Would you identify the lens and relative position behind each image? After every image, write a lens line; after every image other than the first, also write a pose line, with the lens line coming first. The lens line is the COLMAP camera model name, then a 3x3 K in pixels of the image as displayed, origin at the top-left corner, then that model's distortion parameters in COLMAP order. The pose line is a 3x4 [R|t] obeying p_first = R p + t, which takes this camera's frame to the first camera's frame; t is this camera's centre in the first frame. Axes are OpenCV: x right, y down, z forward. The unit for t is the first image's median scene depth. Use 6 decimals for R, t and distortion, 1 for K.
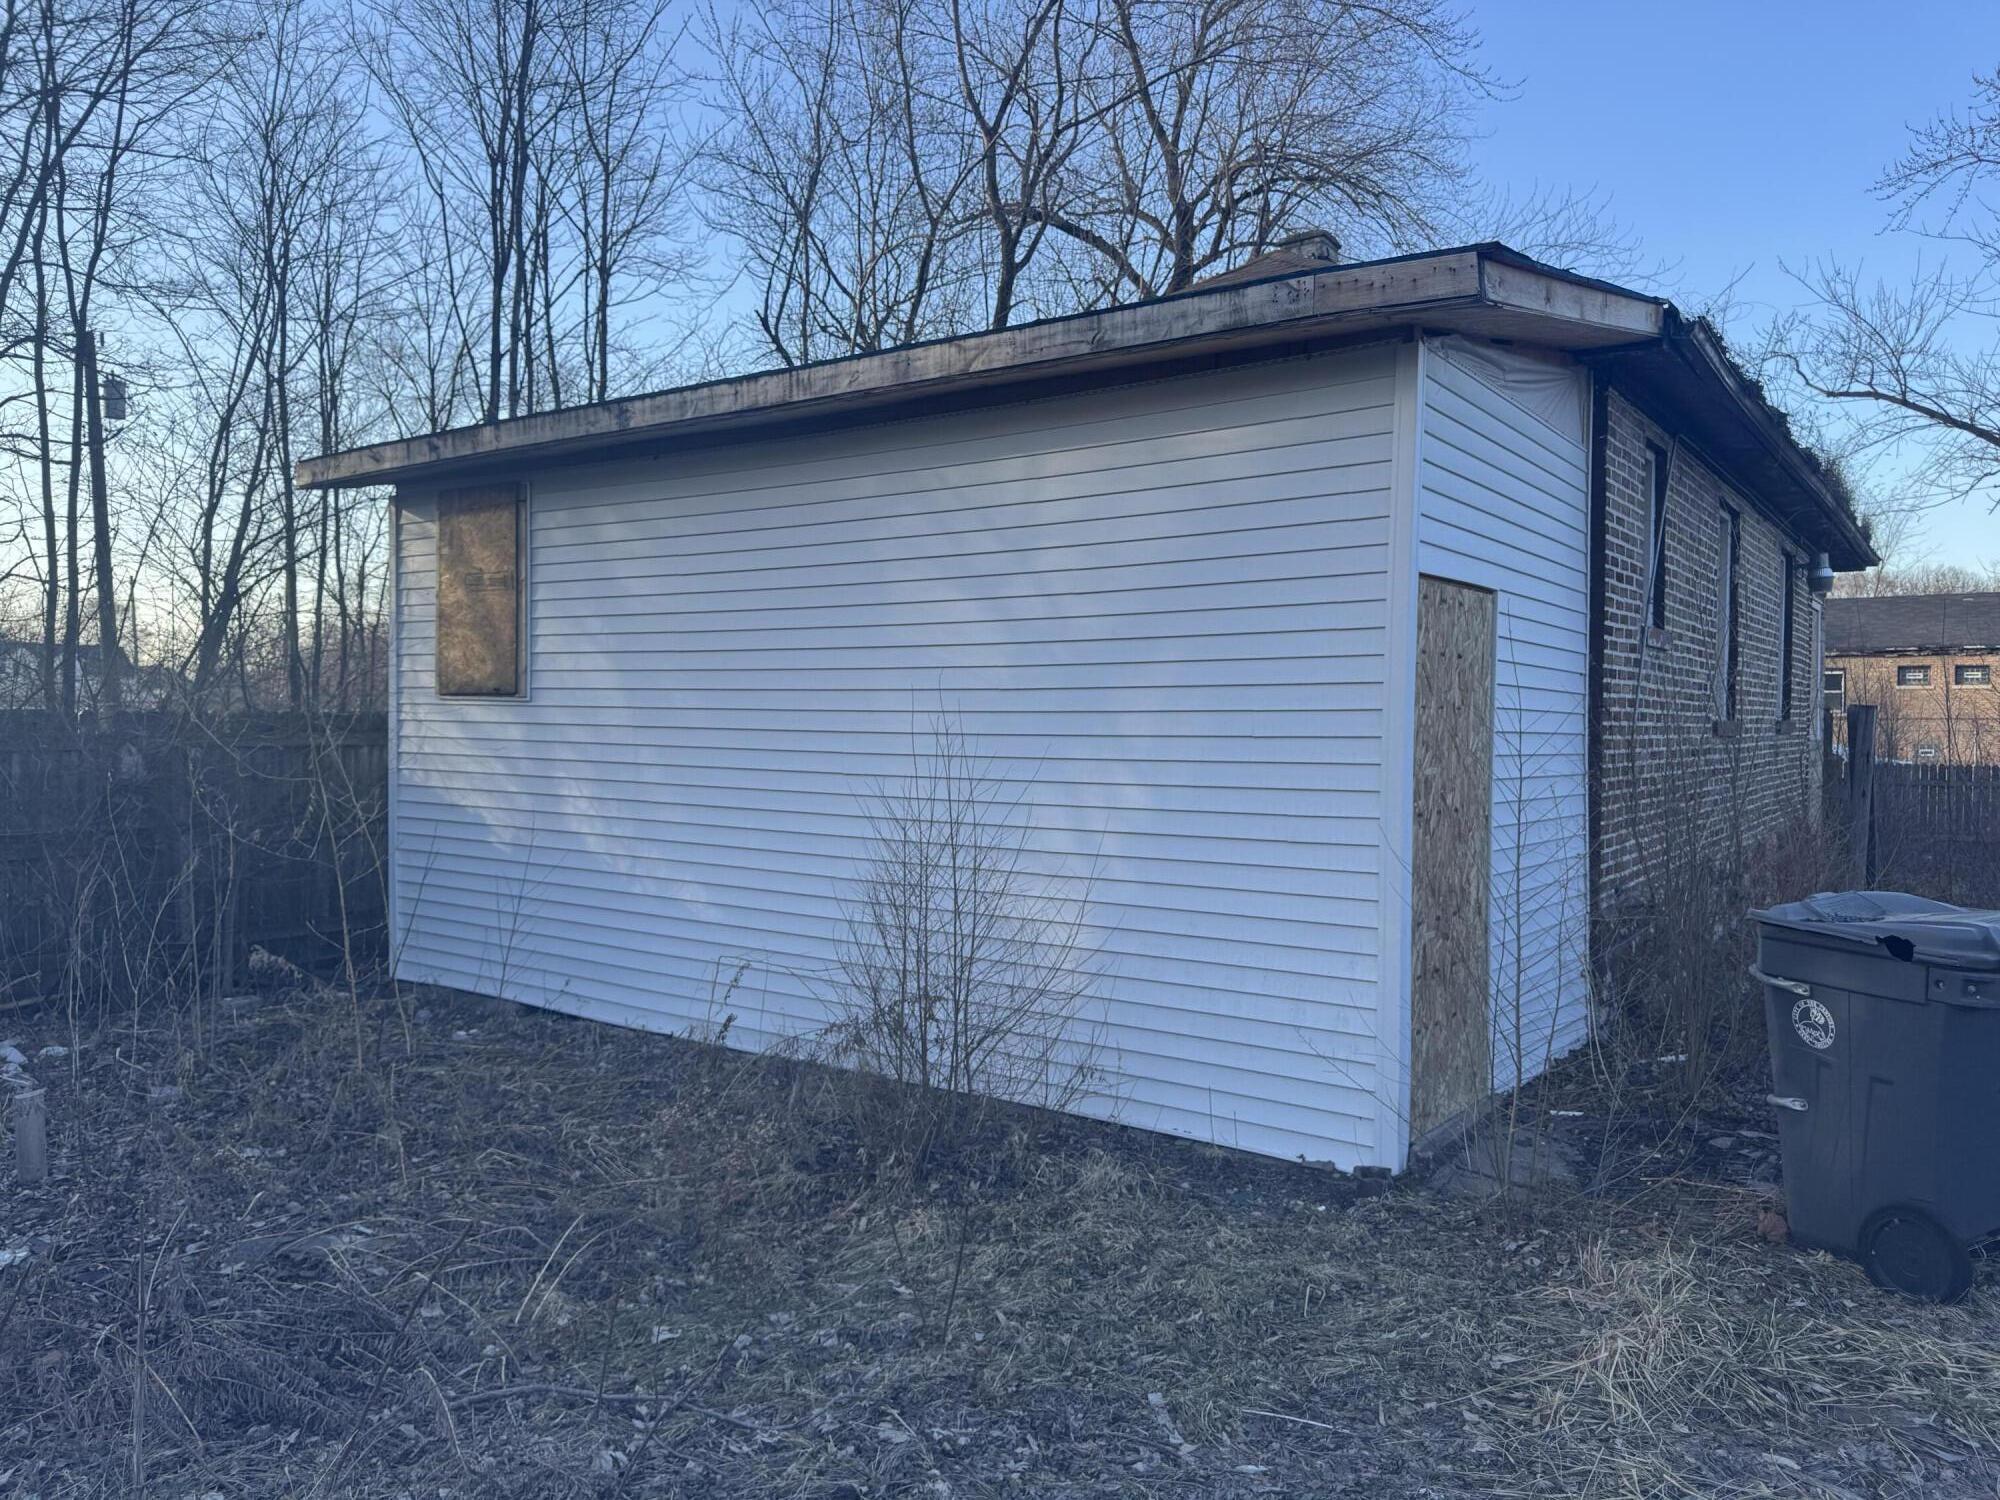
lens RADIAL K [[1401.2, 0, 1000.0], [0, 1401.2, 750.0], [0, 0, 1]] dist [0.139954, -0.221741]
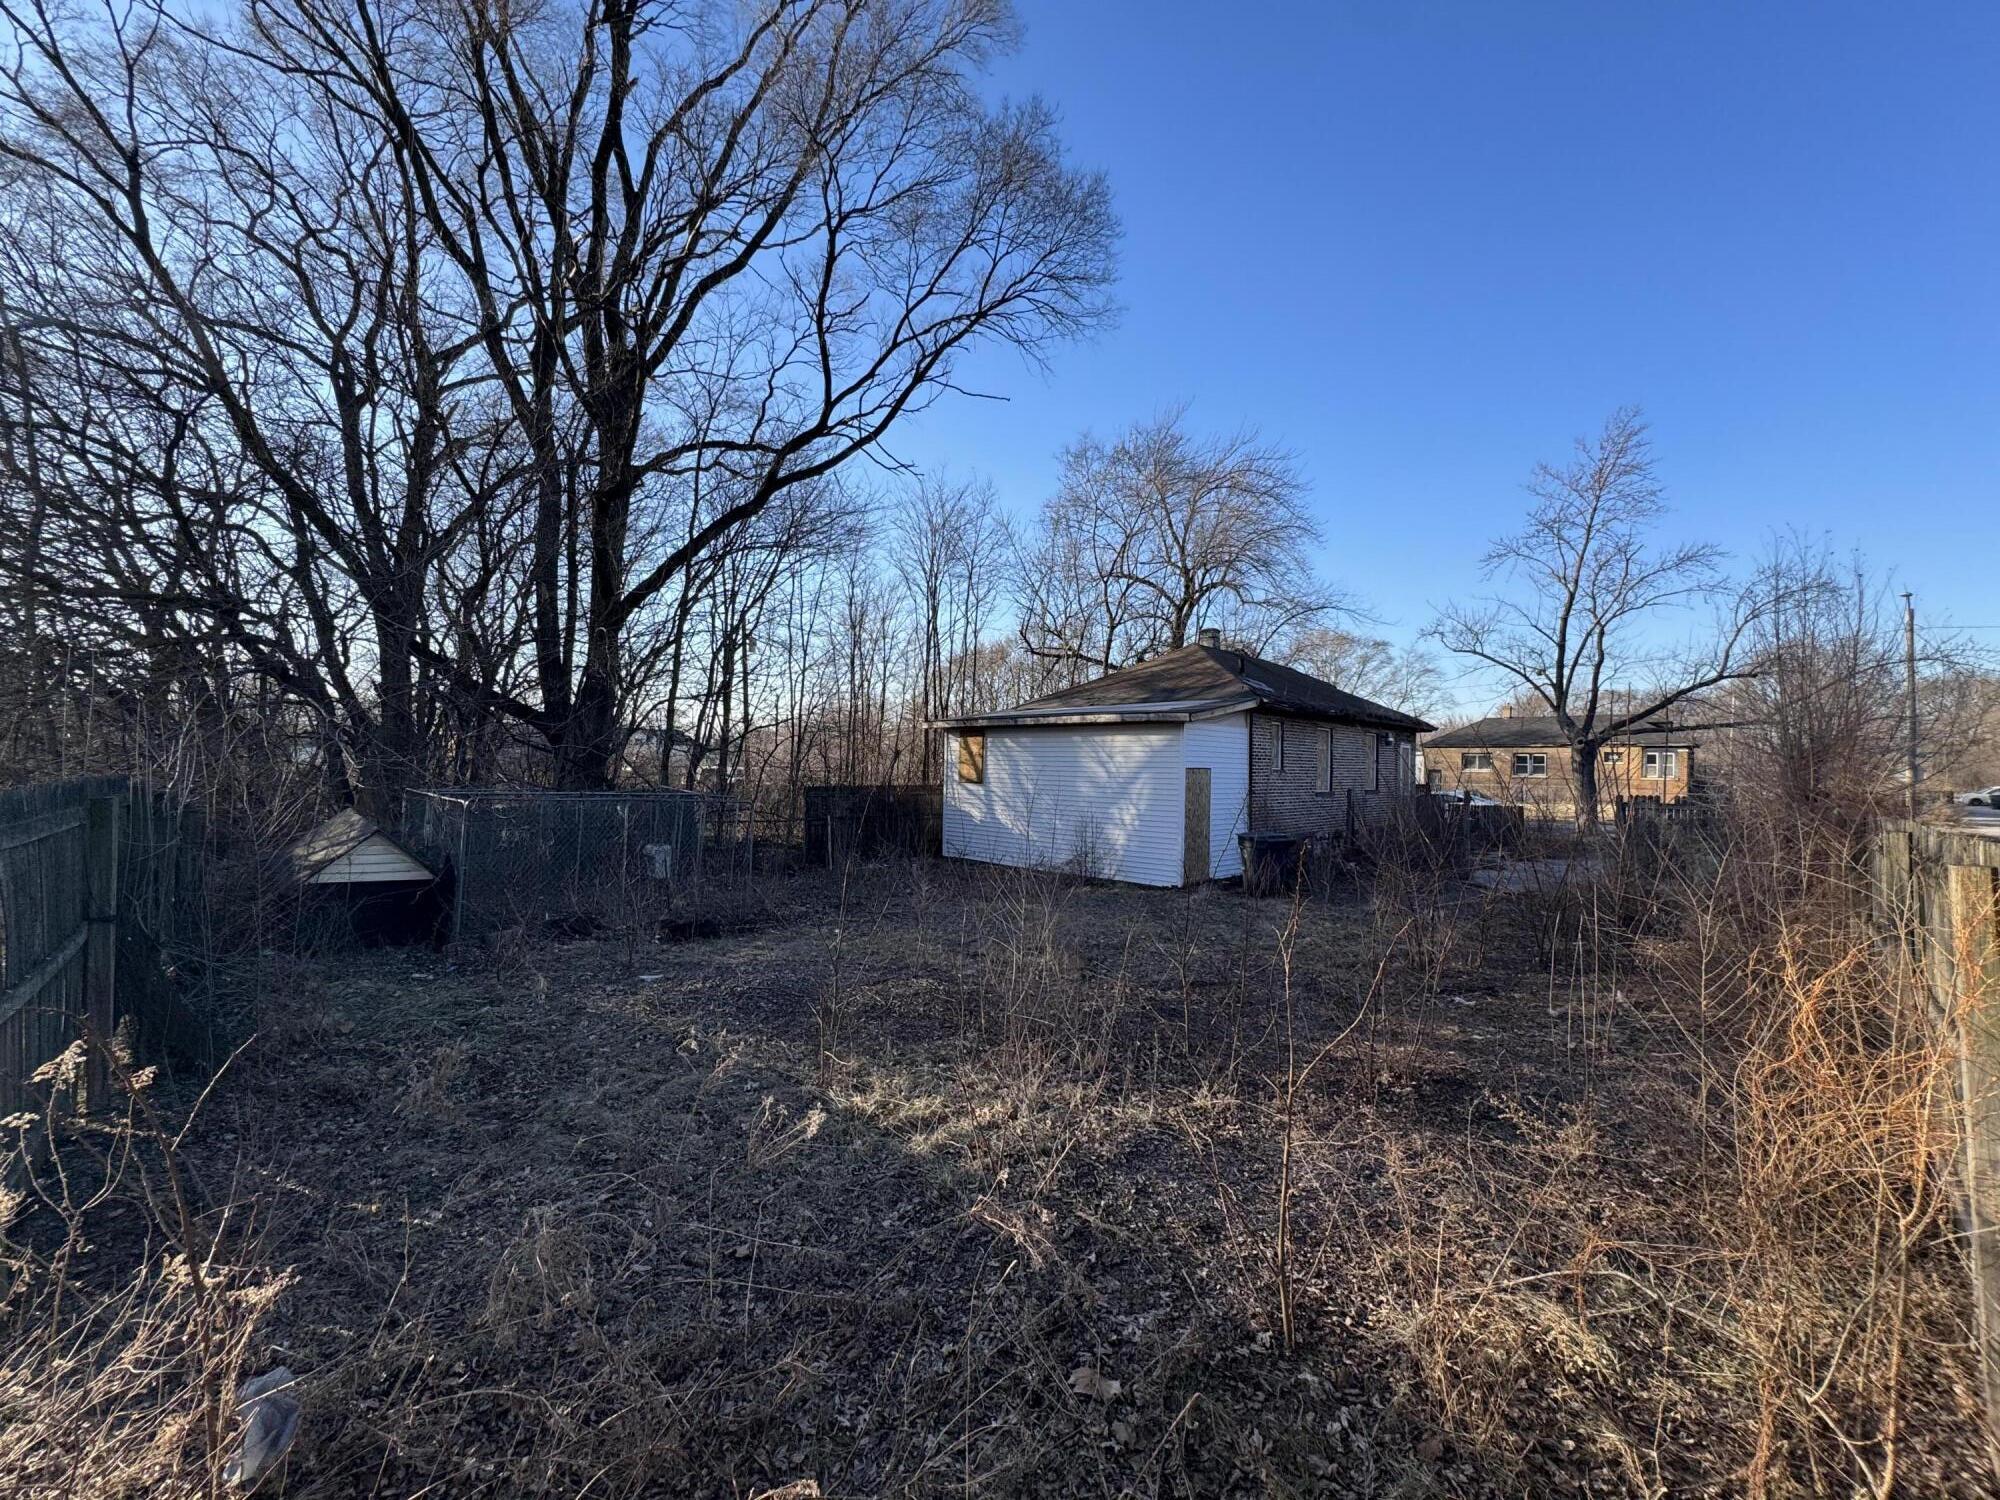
lens RADIAL K [[802.9, 0, 1000.0], [0, 802.9, 750.0], [0, 0, 1]] dist [-0.004352, -0.000538]
pose [[0.990157, 0.011750, -0.139465, 0.021682], [-0.017333, 0.999093, -0.038887, -0.044214], [0.138882, 0.040921, 0.989463, -1.225831]]
